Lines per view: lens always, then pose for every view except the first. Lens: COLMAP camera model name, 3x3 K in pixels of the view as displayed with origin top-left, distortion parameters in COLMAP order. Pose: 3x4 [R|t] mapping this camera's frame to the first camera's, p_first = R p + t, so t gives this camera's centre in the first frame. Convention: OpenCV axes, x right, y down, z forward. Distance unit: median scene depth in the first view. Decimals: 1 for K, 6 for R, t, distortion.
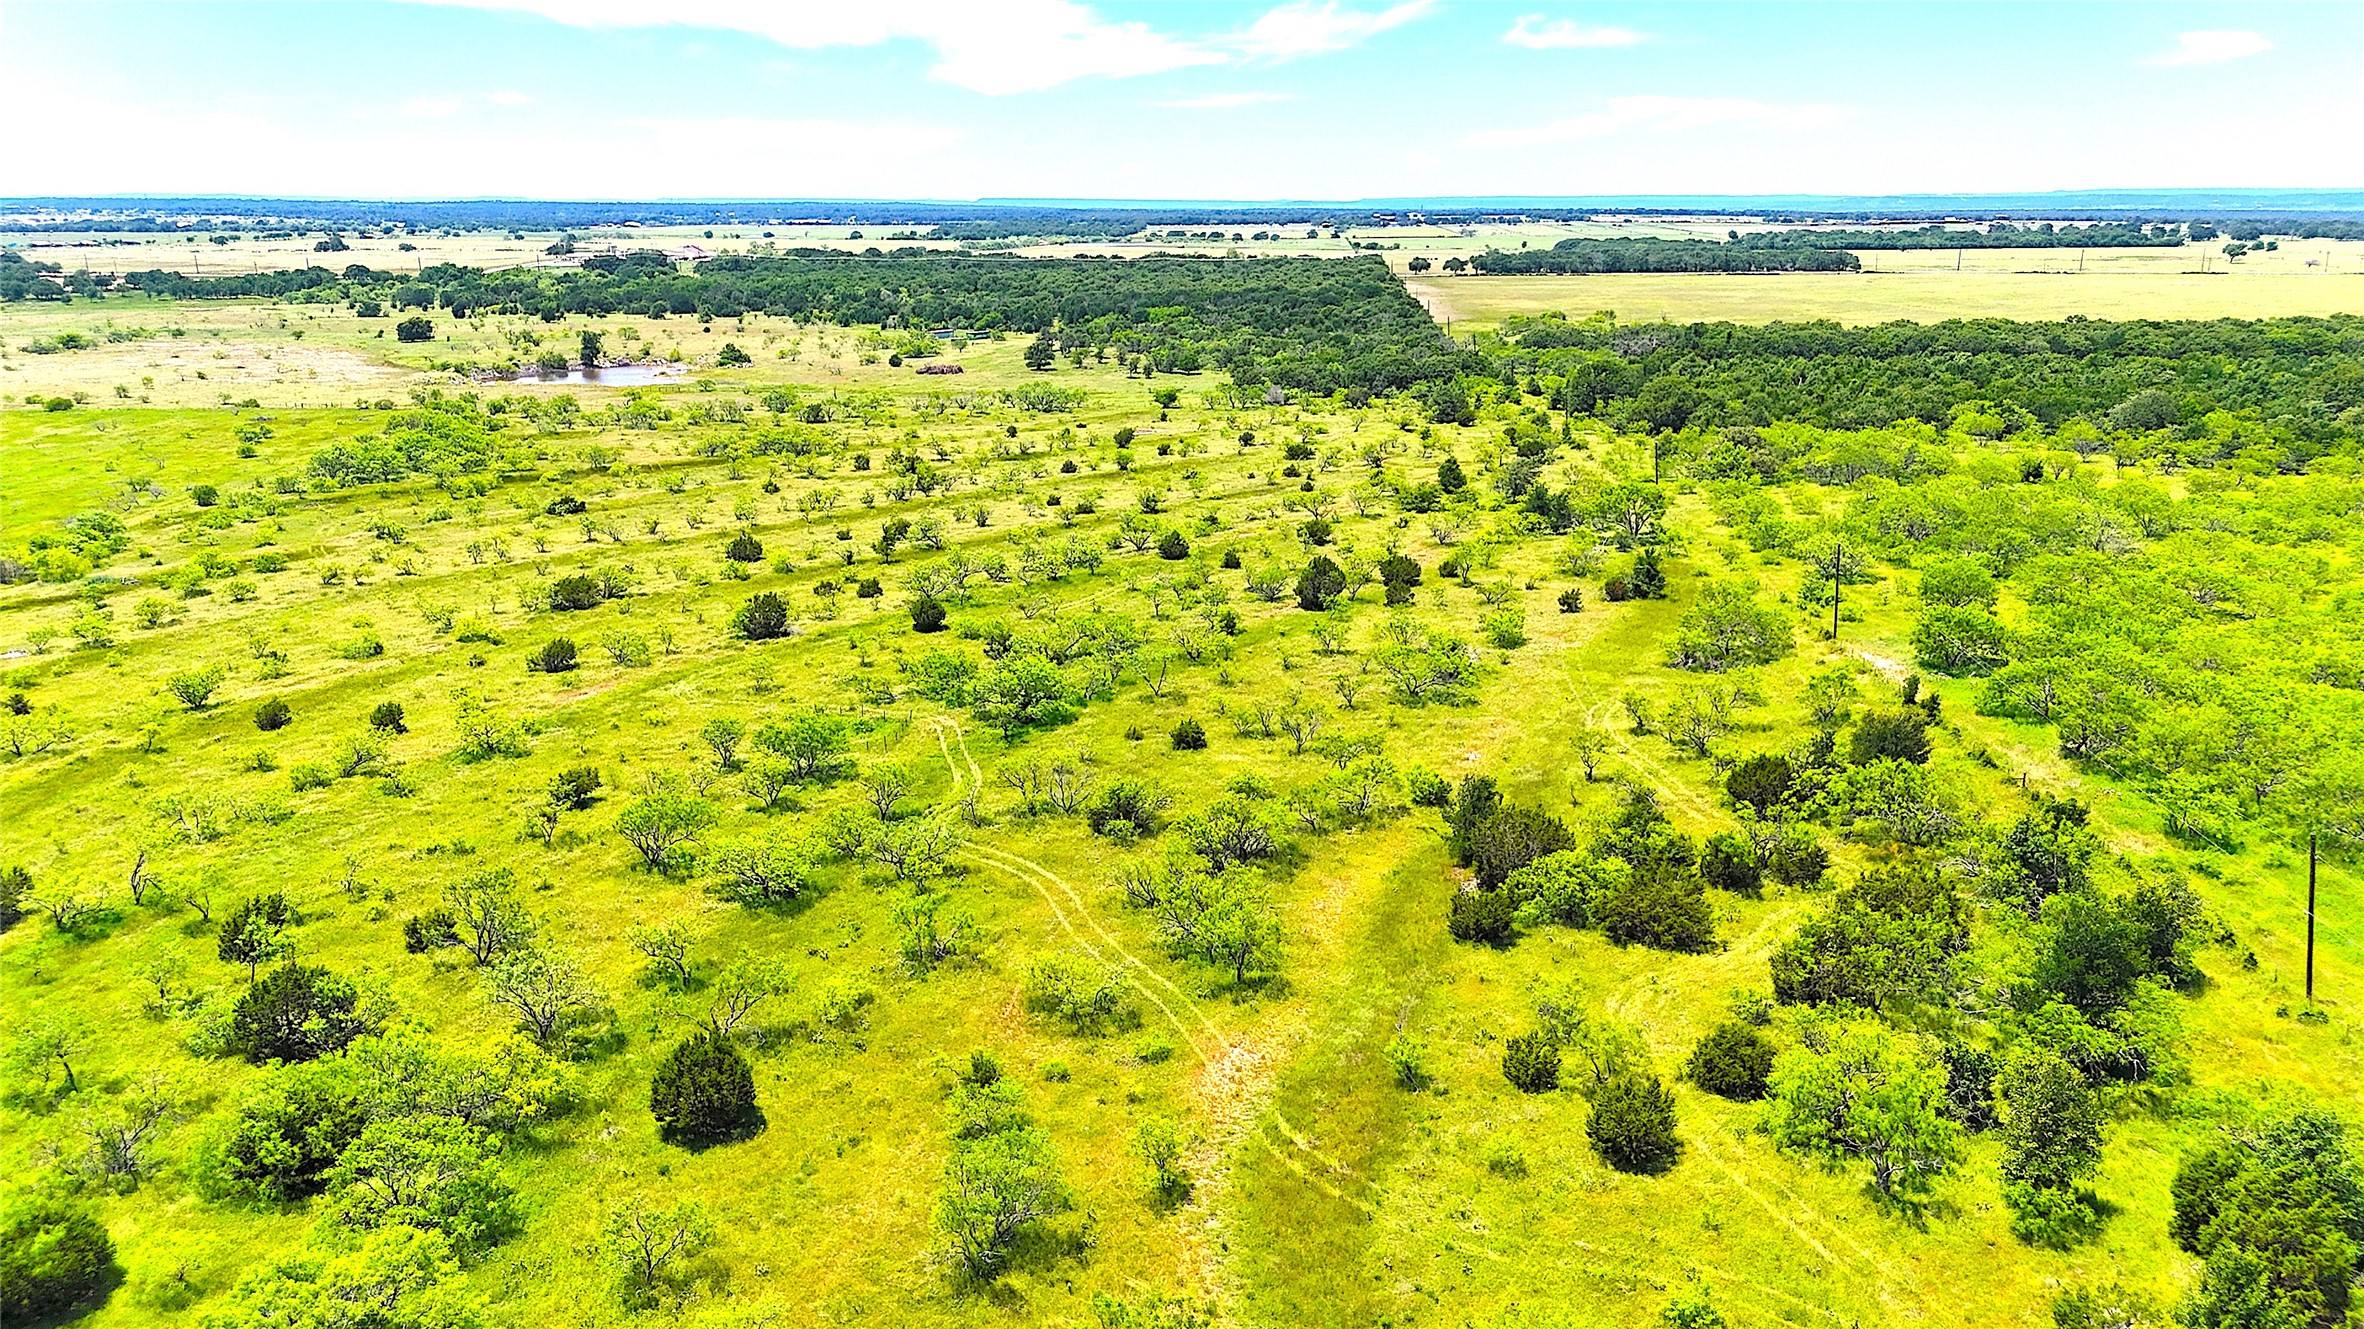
lens RADIAL K [[1830.4, 0, 1197.0], [0, 1830.4, 655.4], [0, 0, 1]] dist [0.080138, -0.078313]
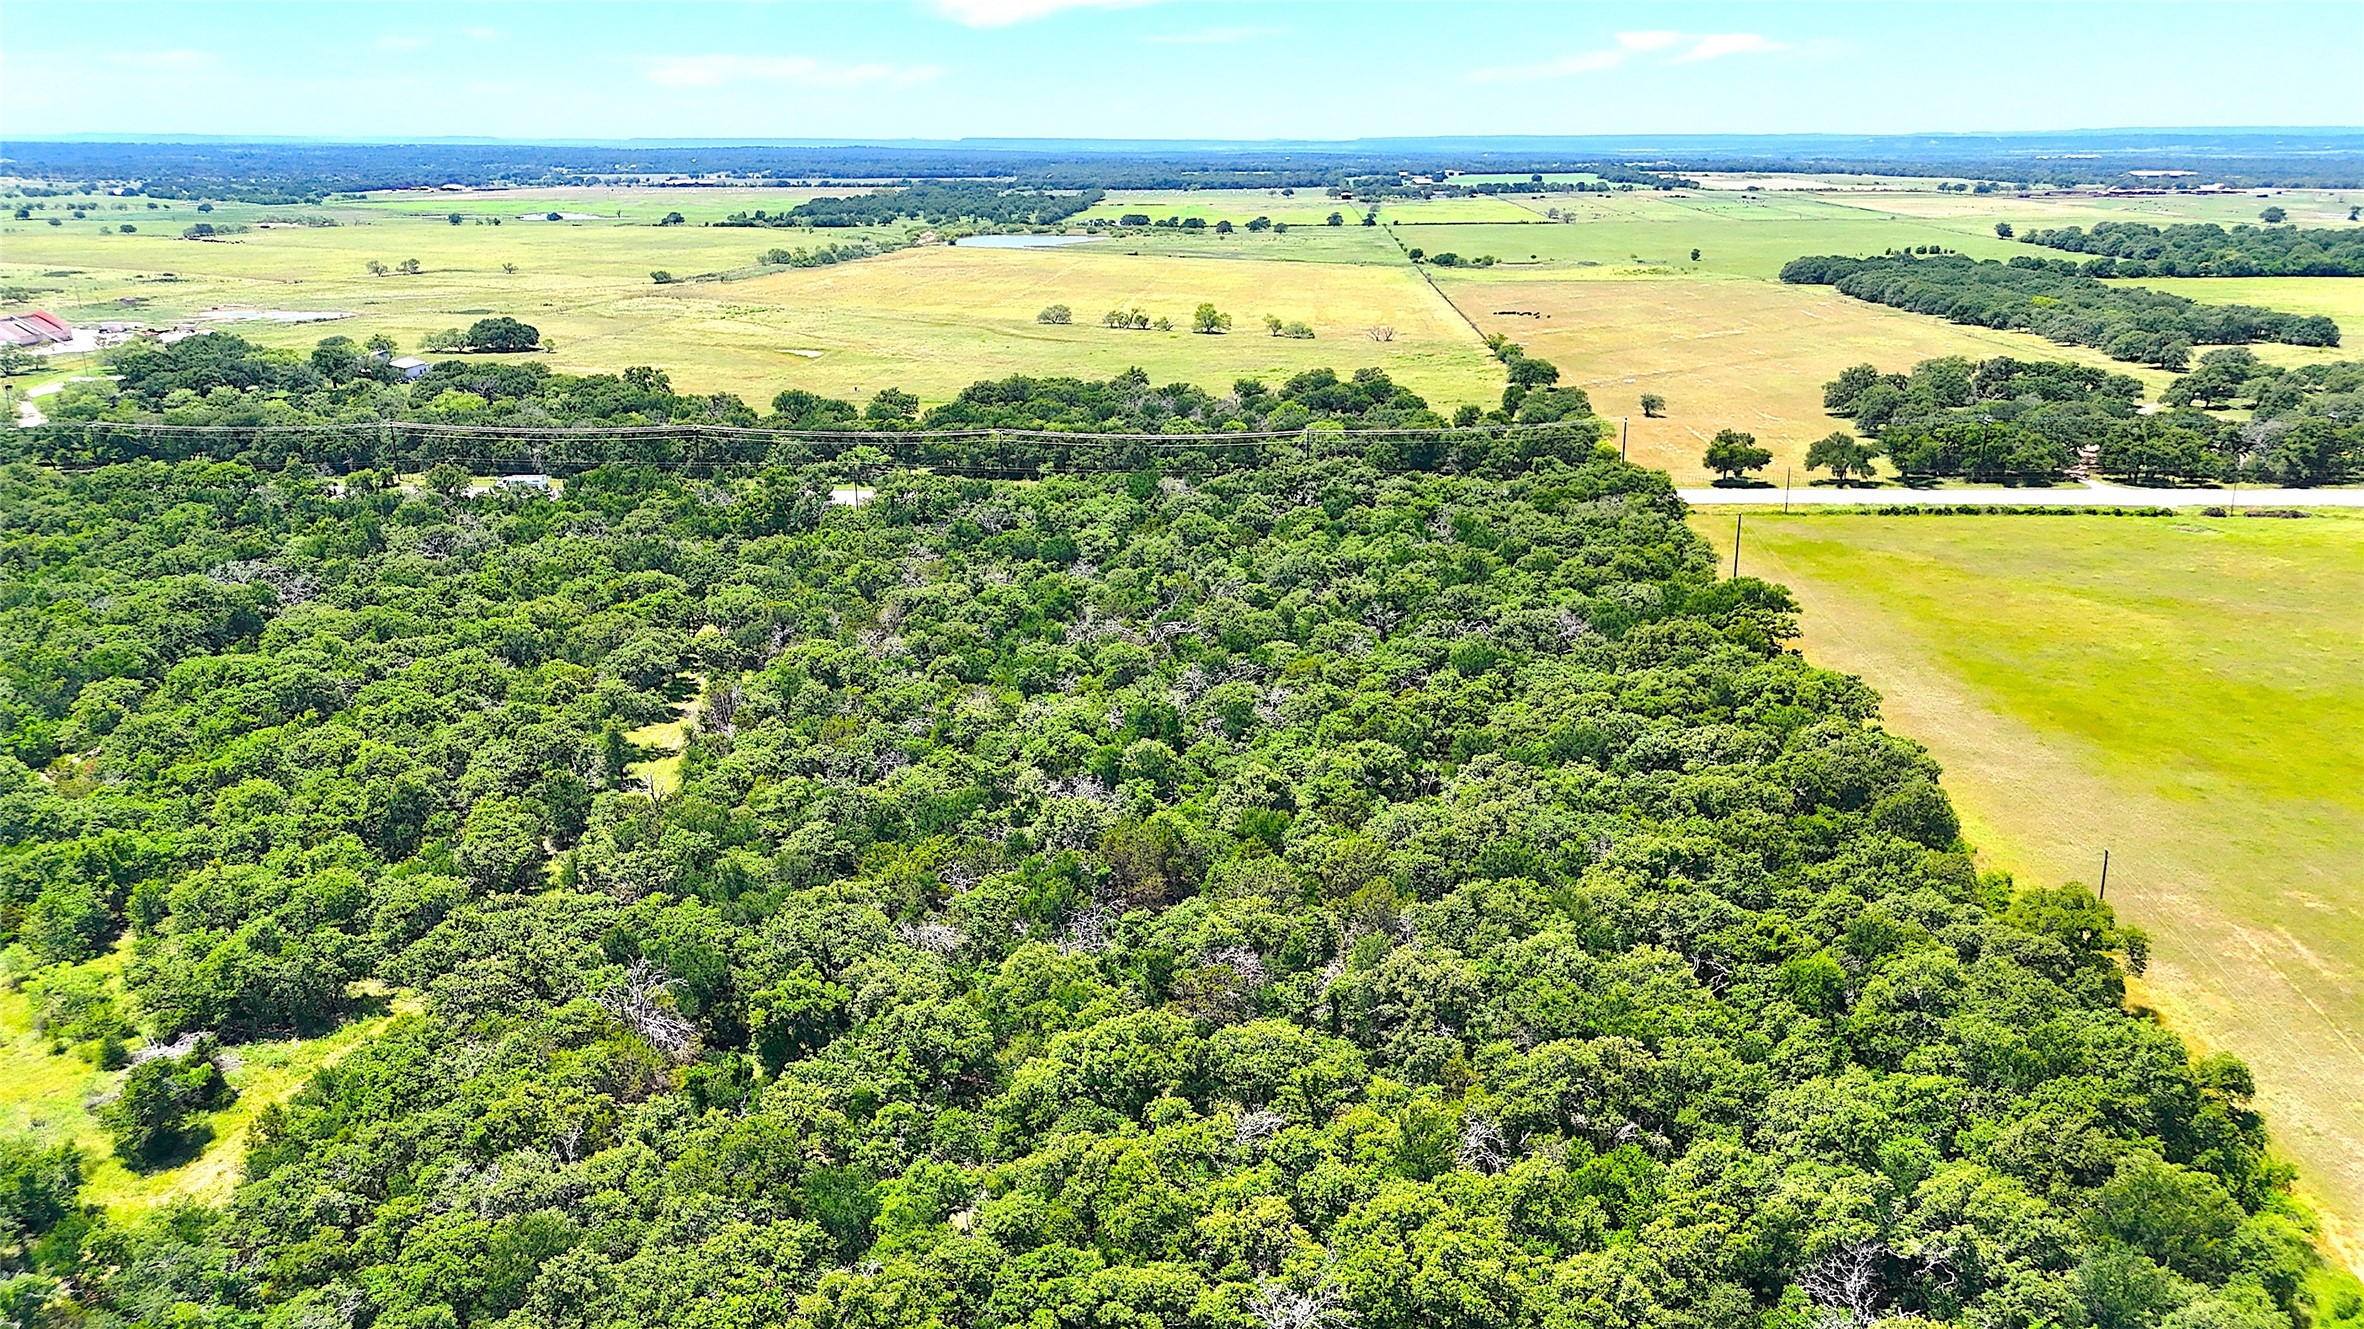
lens RADIAL K [[1830.4, 0, 1164.2], [0, 1830.4, 655.8], [0, 0, 1]] dist [0.080138, -0.078313]
pose [[0.999906, 0.003595, -0.013223, 0.019159], [-0.003174, 0.999492, 0.031705, -0.189327], [0.013330, -0.031660, 0.999410, 0.665202]]
